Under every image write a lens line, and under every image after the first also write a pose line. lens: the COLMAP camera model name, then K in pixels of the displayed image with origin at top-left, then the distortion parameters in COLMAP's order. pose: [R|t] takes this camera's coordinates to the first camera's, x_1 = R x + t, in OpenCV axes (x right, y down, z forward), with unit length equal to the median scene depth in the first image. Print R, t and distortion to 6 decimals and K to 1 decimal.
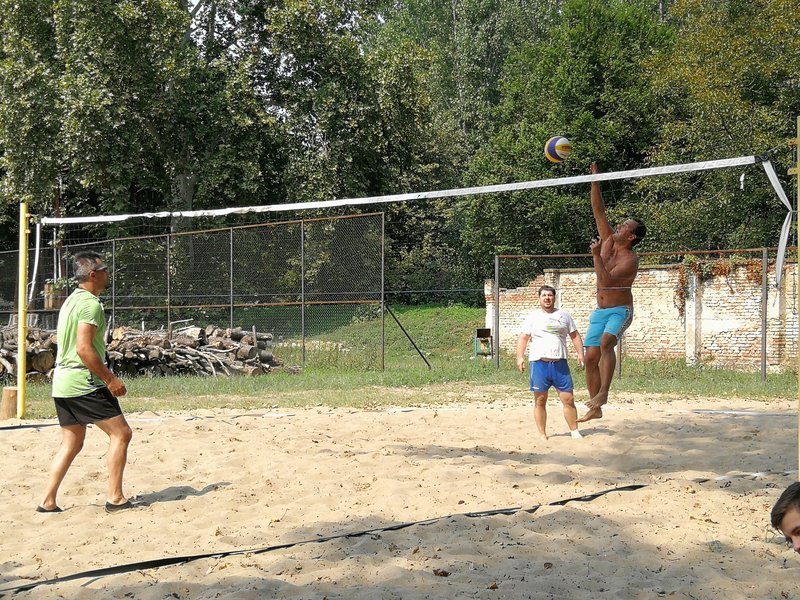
lens RADIAL K [[1301.1, 0, 400.0], [0, 1301.1, 300.0], [0, 0, 1]] dist [0.038270, -0.084287]
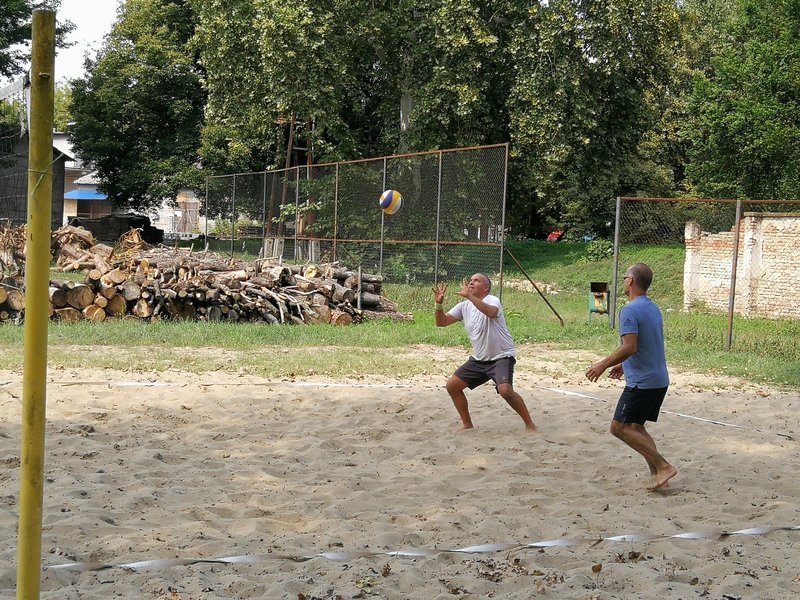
lens RADIAL K [[1323.3, 0, 400.0], [0, 1323.3, 300.0], [0, 0, 1]] dist [0.119031, -0.591572]
pose [[0.960716, 0.050467, -0.272906, 0.137046], [-0.035312, 0.997564, 0.060162, -0.010950], [0.275277, -0.048162, 0.960158, 0.090304]]
